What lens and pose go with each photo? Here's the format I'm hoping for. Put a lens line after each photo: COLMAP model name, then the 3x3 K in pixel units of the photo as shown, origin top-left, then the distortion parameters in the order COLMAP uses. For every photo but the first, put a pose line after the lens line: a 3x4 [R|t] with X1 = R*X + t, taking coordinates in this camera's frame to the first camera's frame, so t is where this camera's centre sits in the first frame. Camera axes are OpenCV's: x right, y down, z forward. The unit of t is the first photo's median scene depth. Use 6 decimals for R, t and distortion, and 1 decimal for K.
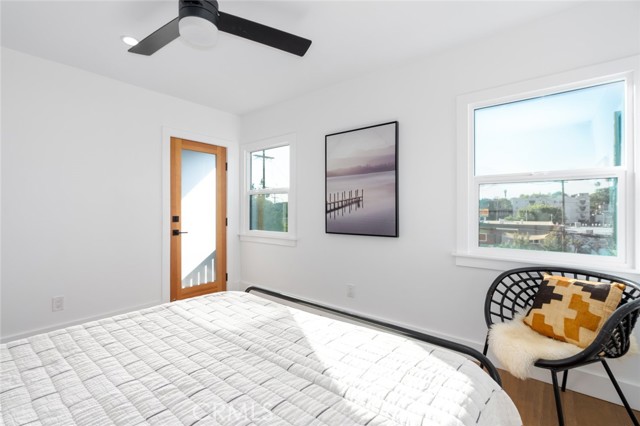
lens RADIAL K [[284.2, 0, 320.3], [0, 284.2, 211.6], [0, 0, 1]] dist [-0.009839, 0.002678]
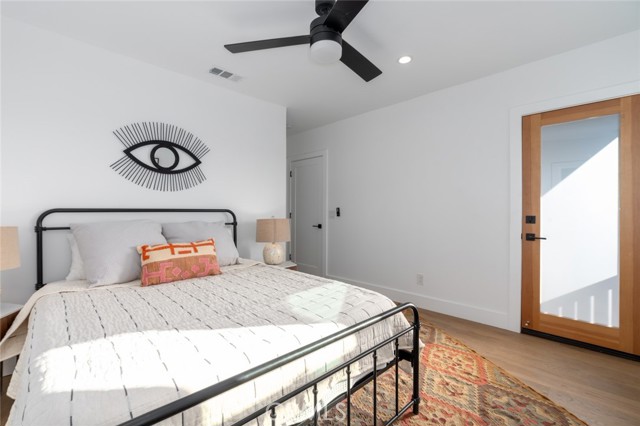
lens RADIAL K [[284.2, 0, 309.2], [0, 284.2, 211.7], [0, 0, 1]] dist [-0.009839, 0.002678]
pose [[-0.137311, 0.003979, -0.990520, 0.408808], [-0.011822, 0.999914, 0.005655, 0.008872], [0.990457, 0.012487, -0.137252, 0.607330]]
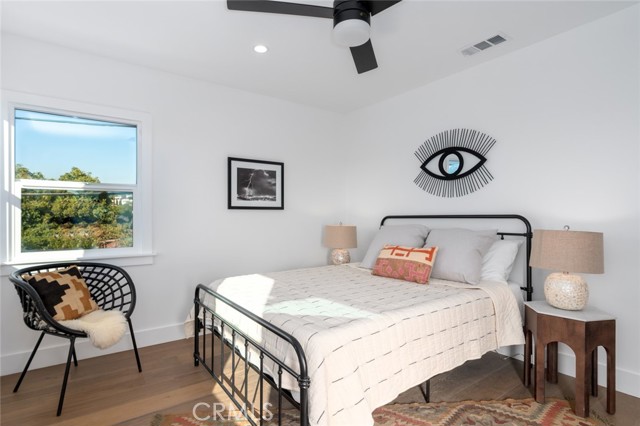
lens RADIAL K [[328.7, 0, 318.4], [0, 328.7, 218.8], [0, 0, 1]] dist [-0.004758, 0.001031]
pose [[-0.966528, 0.004985, 0.256511, -0.335323], [0.008815, 0.999866, 0.013782, 0.003600], [-0.256408, 0.015582, -0.966443, 1.191568]]
